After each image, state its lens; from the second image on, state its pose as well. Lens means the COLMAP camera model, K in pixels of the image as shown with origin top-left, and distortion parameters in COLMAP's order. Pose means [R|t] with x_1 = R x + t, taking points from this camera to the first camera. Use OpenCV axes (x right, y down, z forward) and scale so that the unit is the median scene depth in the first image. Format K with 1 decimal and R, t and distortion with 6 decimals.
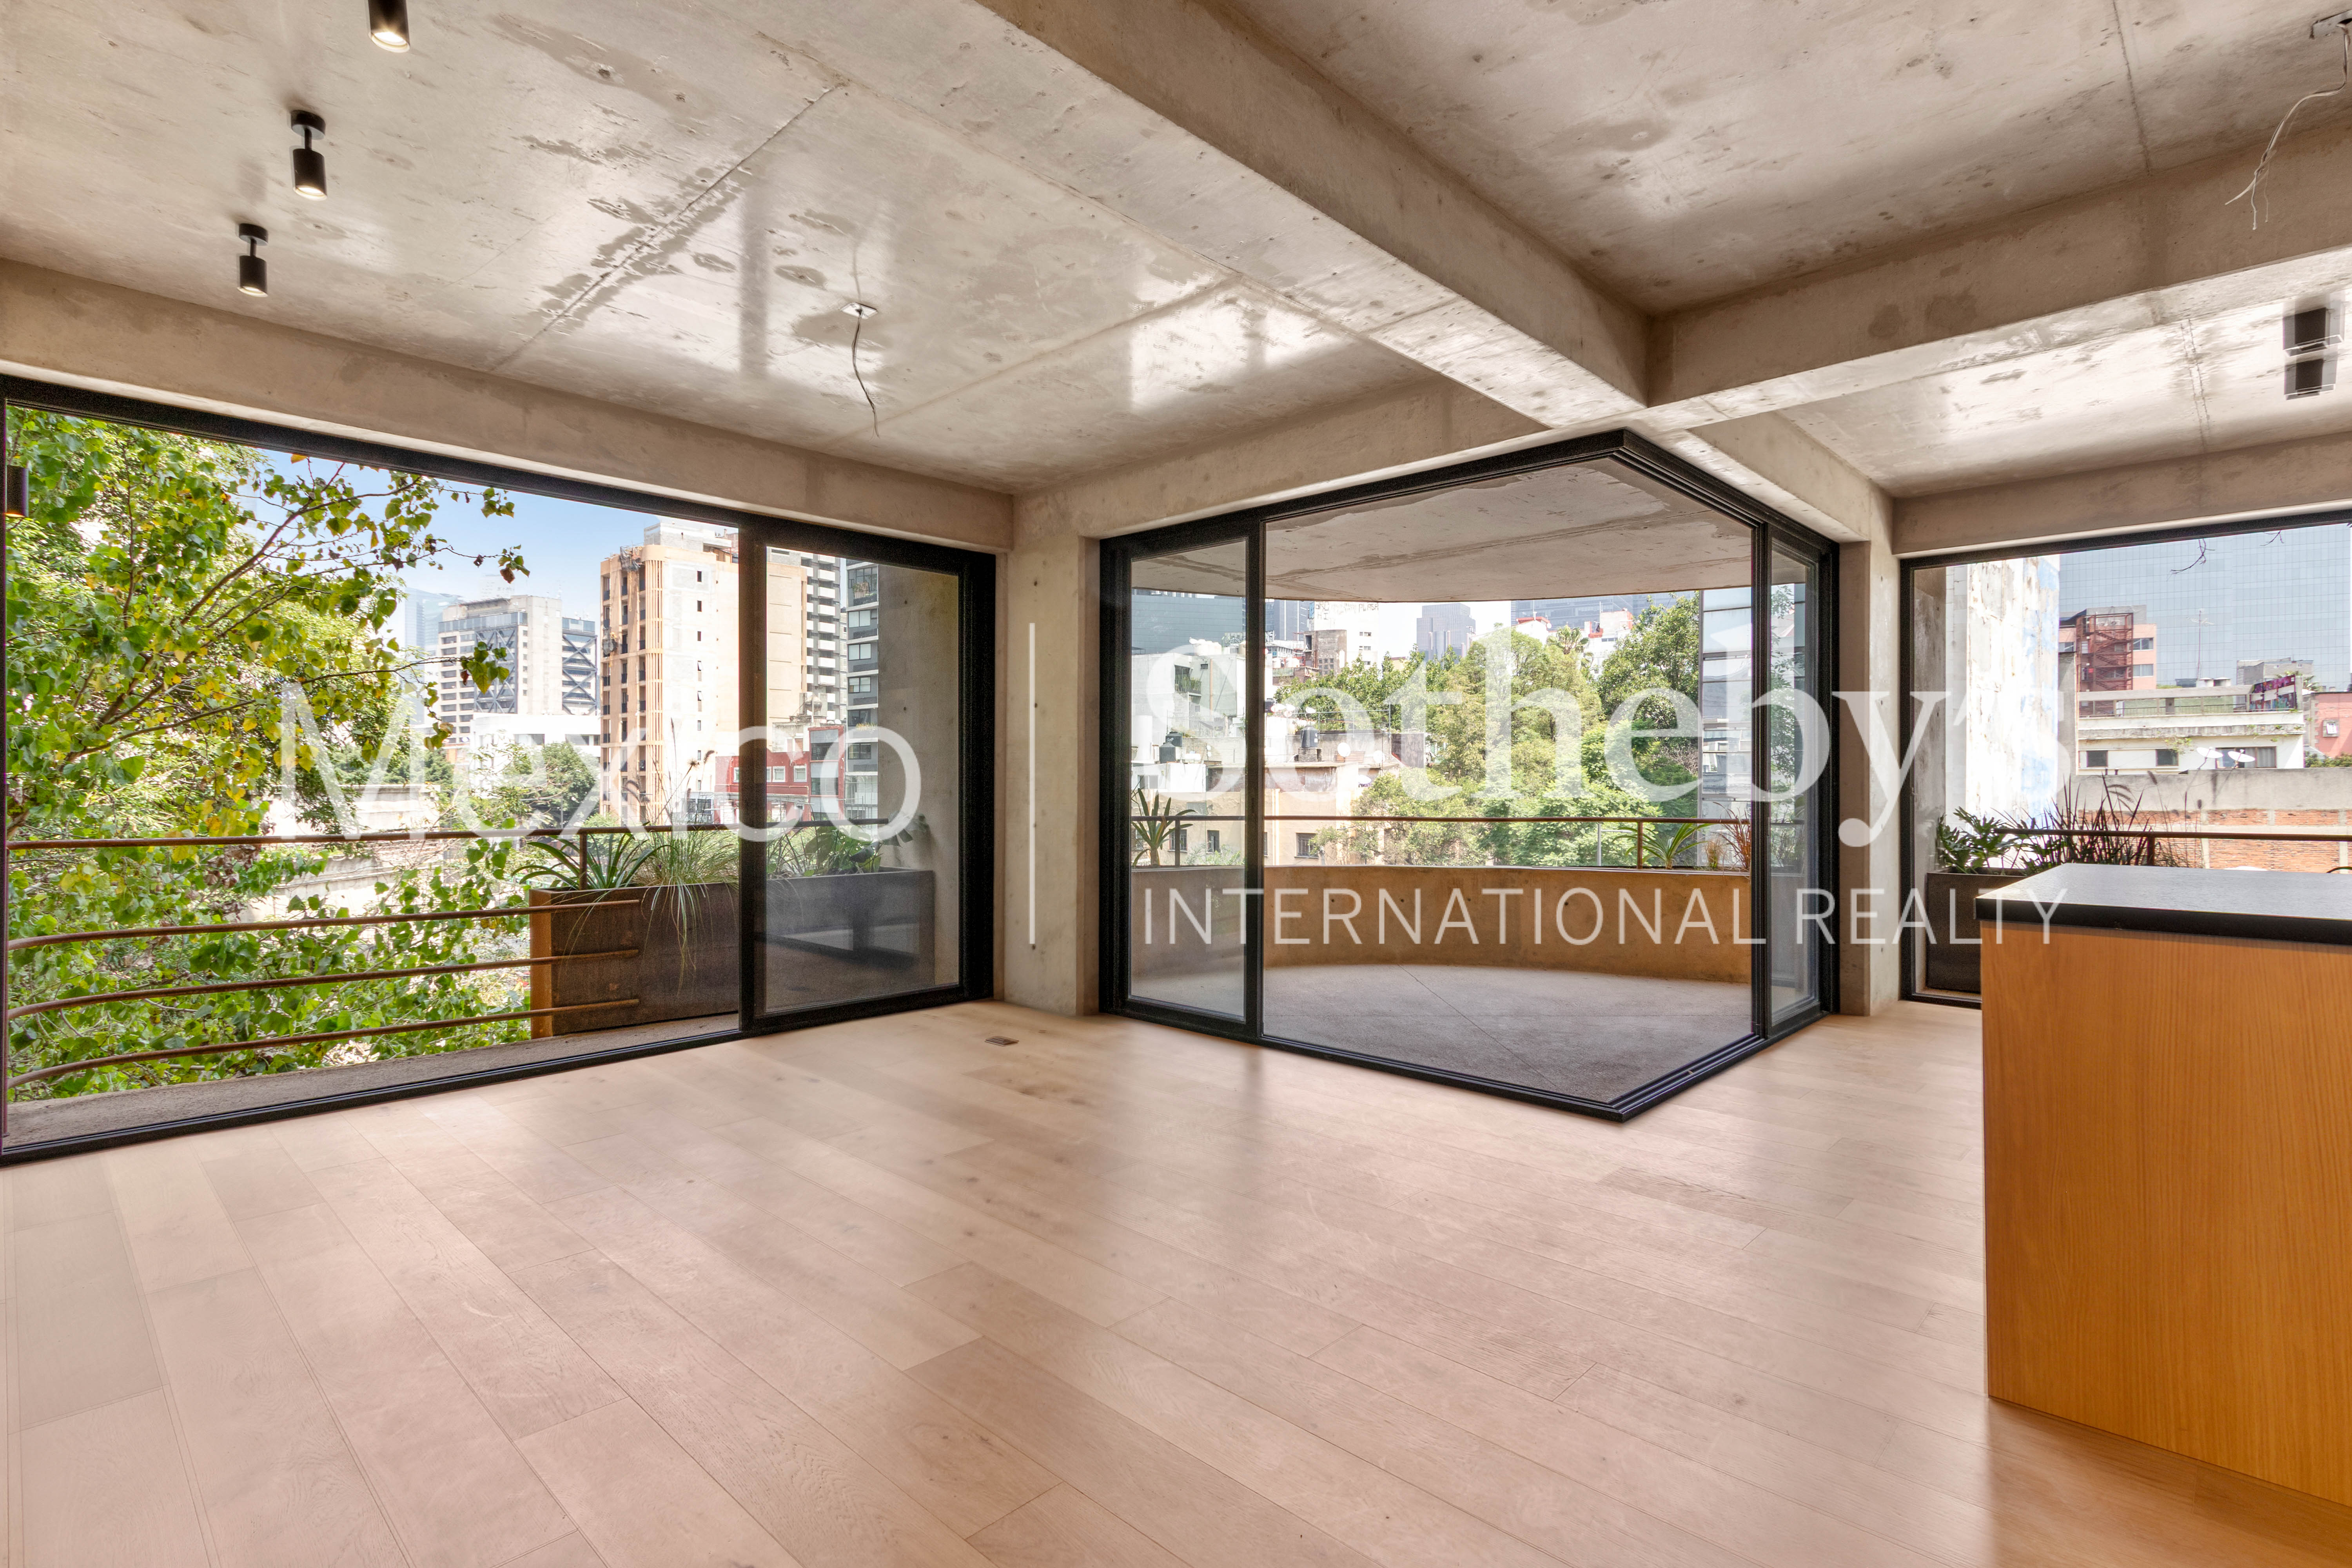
lens RADIAL K [[1121.3, 0, 1173.4], [0, 1121.3, 783.9], [0, 0, 1]] dist [0.006004, -0.002932]
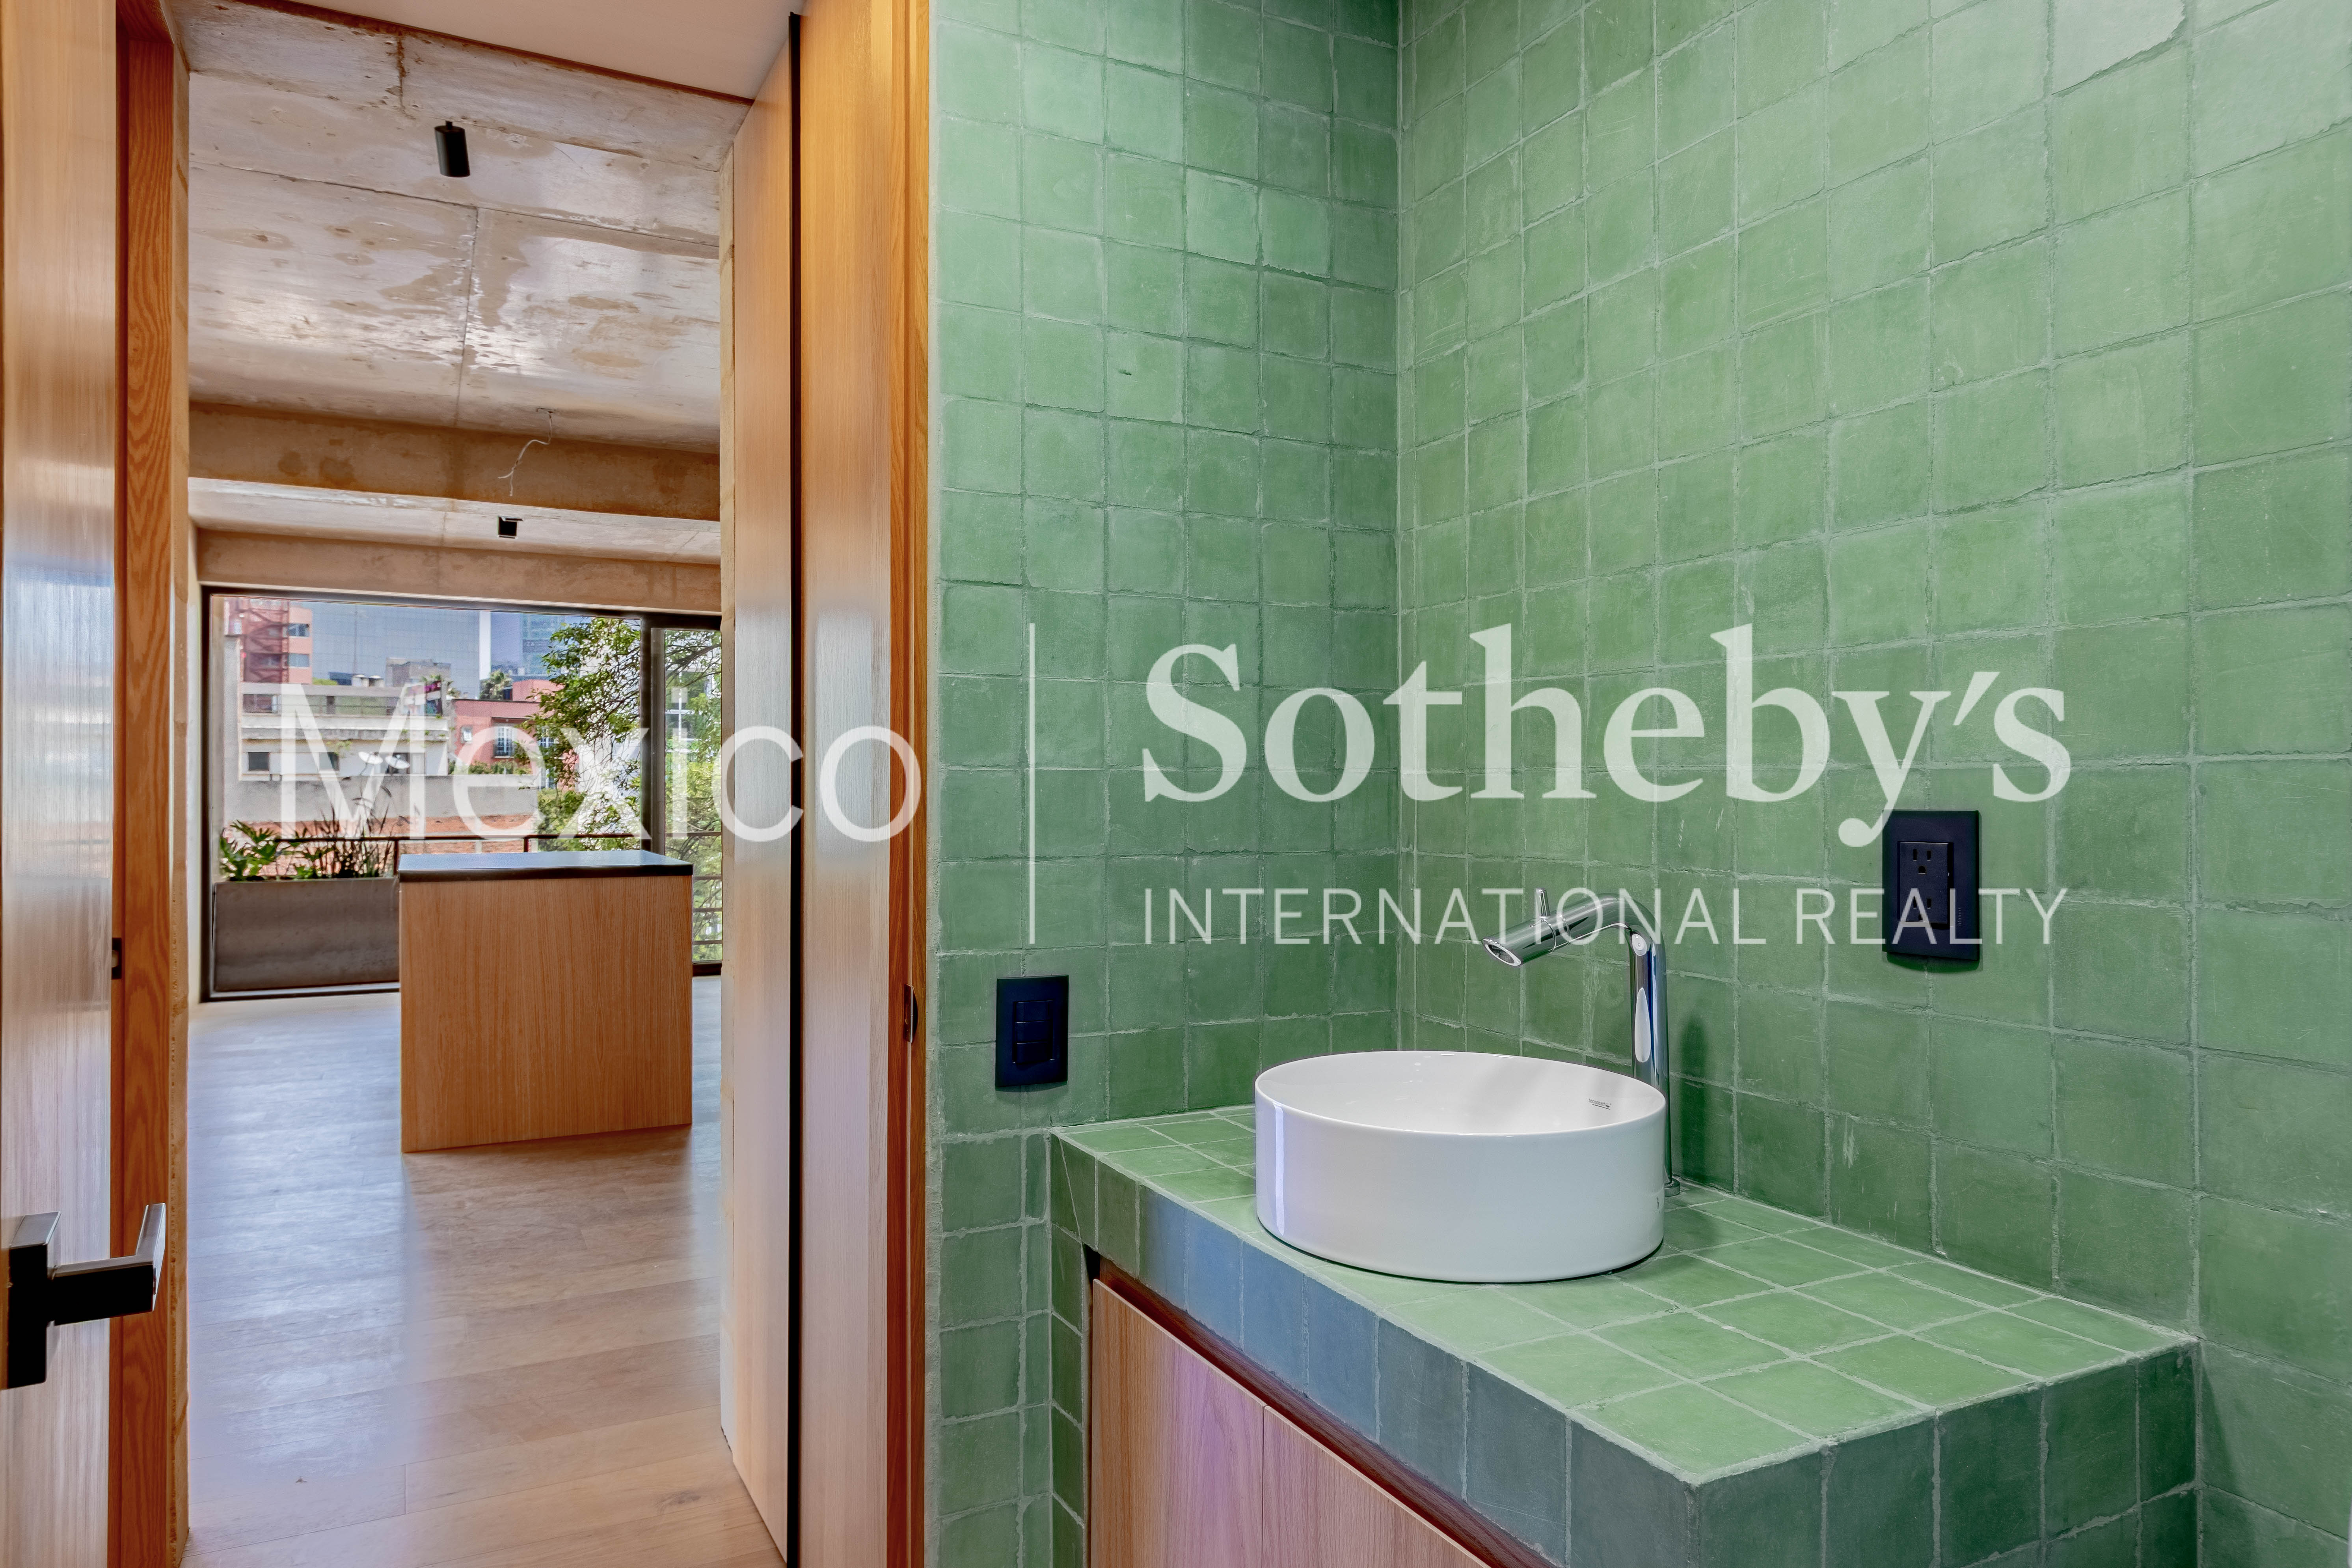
lens RADIAL K [[1465.1, 0, 1181.1], [0, 1465.1, 790.4], [0, 0, 1]] dist [0.001781, -0.000985]
pose [[0.309865, 0.000045, 0.950781, -0.401416], [-0.000814, 1.000000, 0.000218, -0.008899], [-0.950780, -0.000842, 0.309865, -0.320974]]
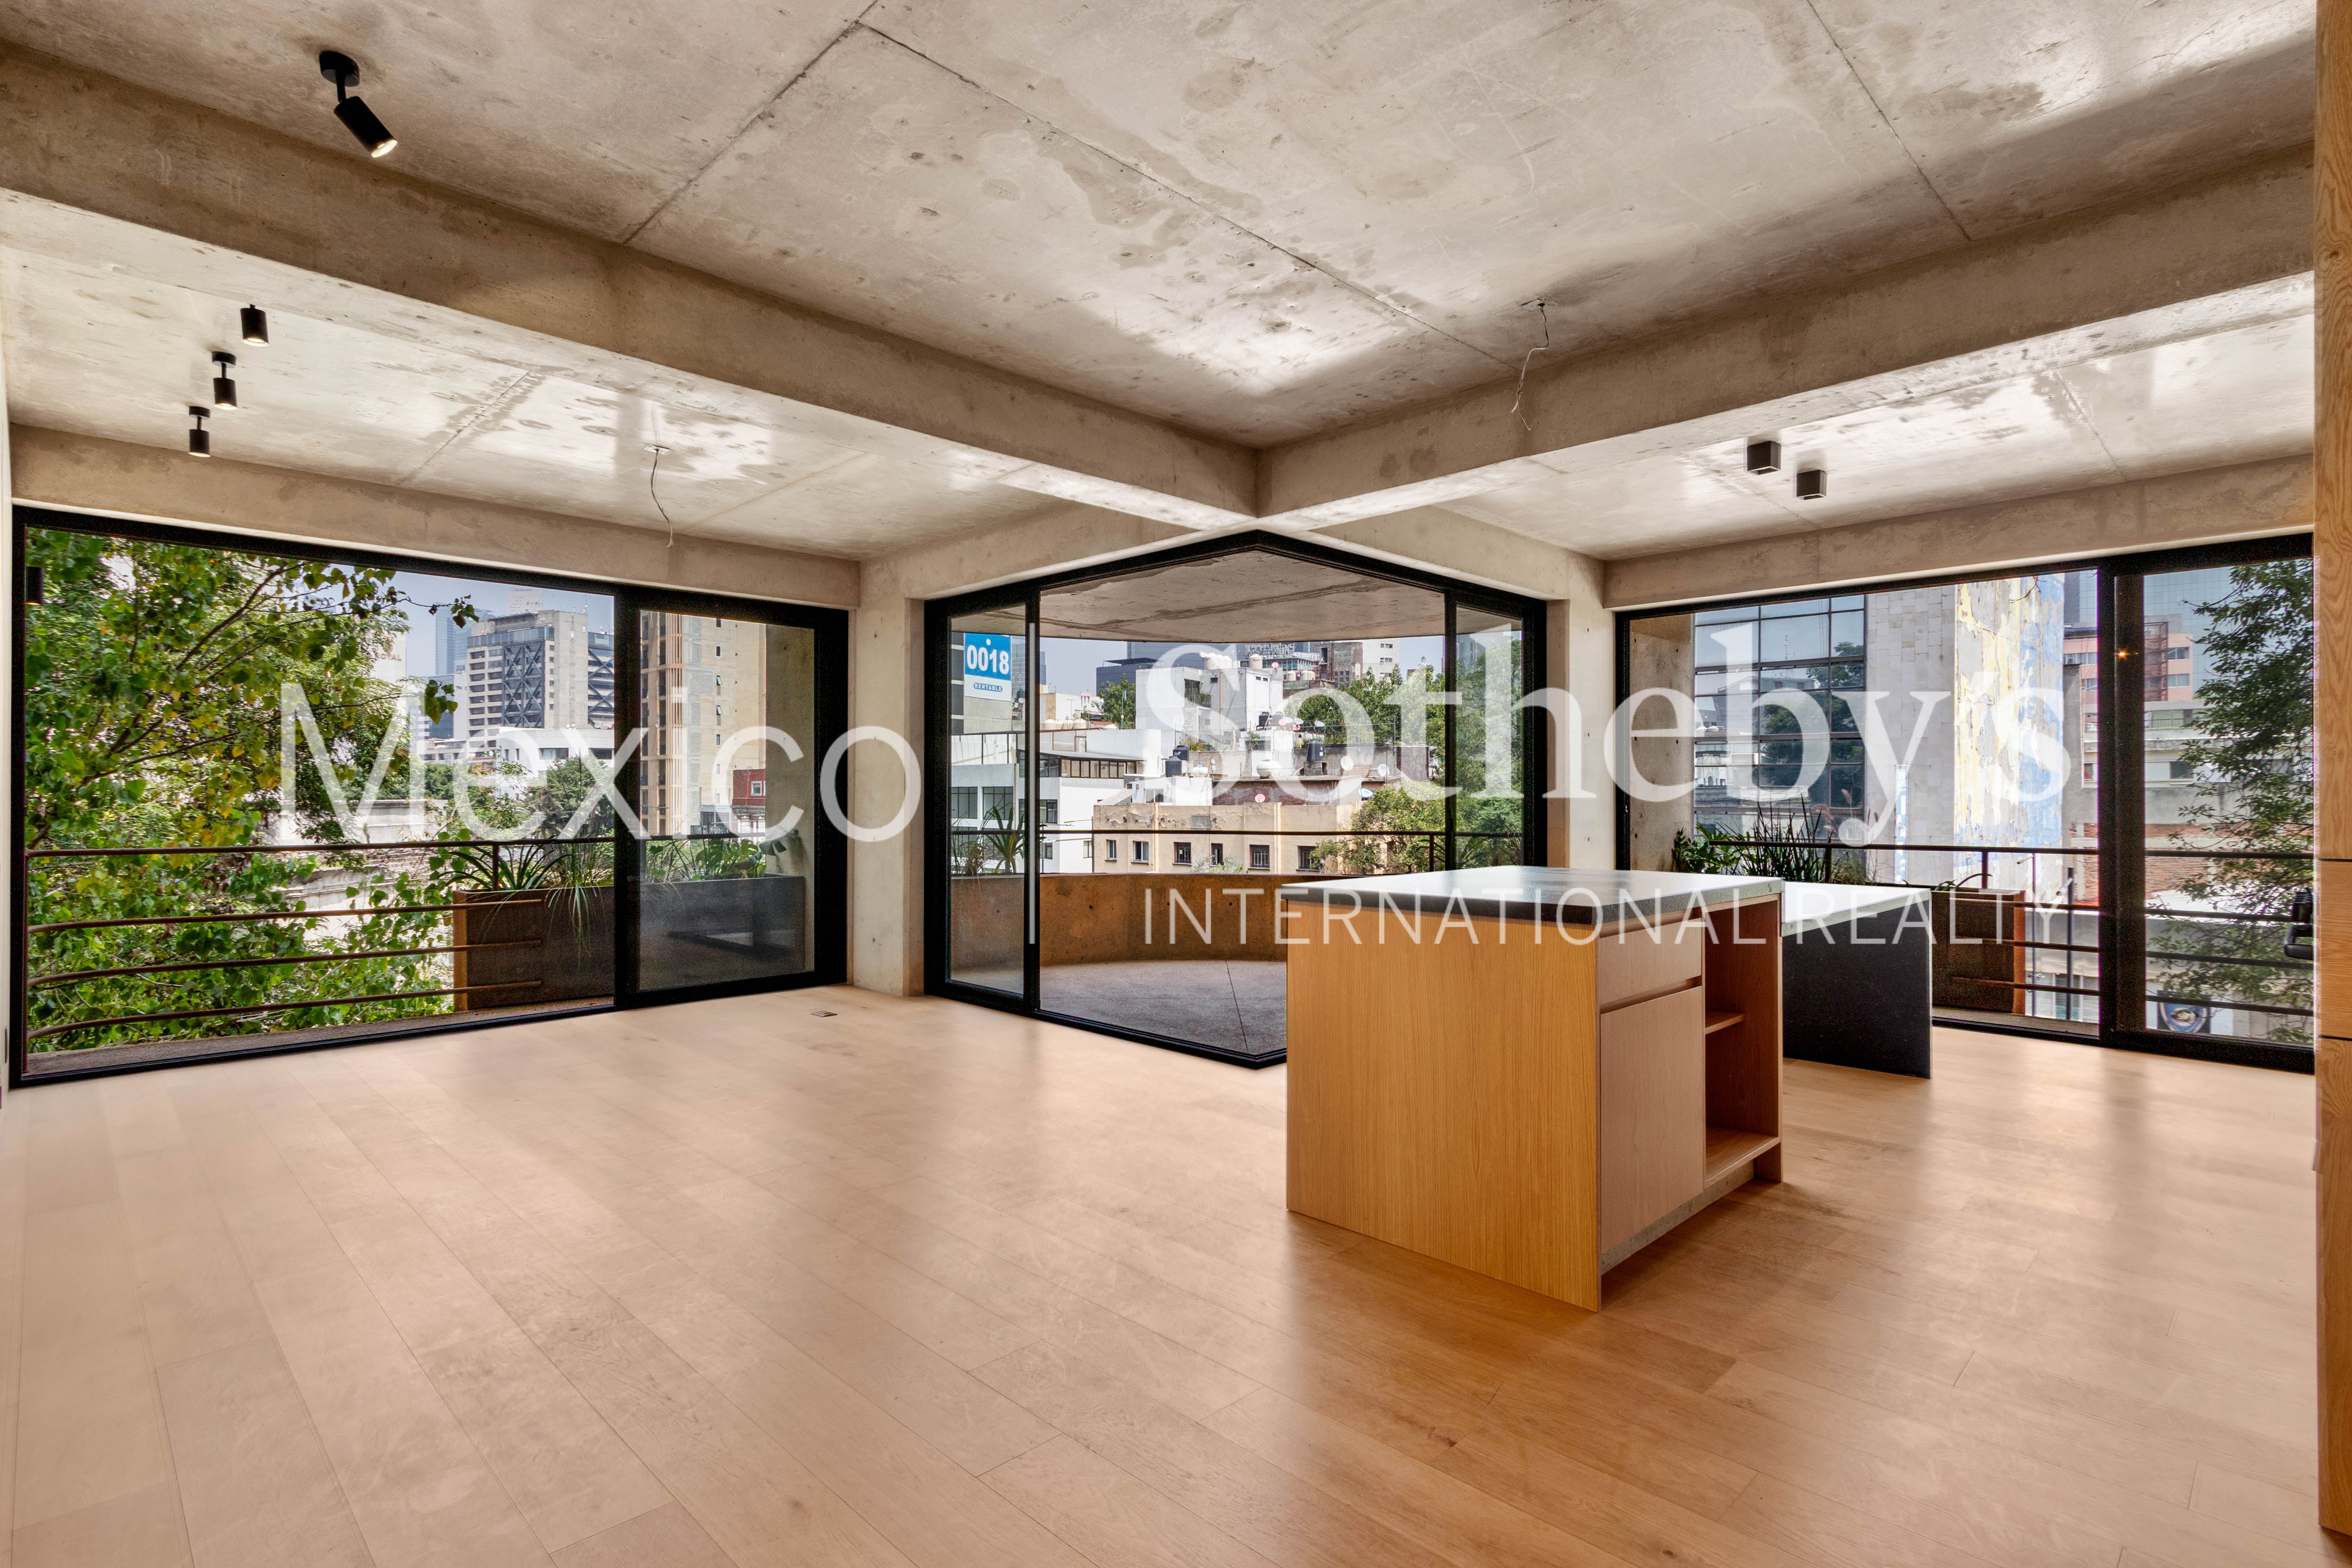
lens RADIAL K [[1121.3, 0, 1177.8], [0, 1121.3, 787.7], [0, 0, 1]] dist [0.006004, -0.002932]
pose [[0.999843, 0.000124, -0.017710, 0.224426], [-0.000255, 0.999973, -0.007396, -0.006540], [0.017709, 0.007399, 0.999816, -0.198216]]
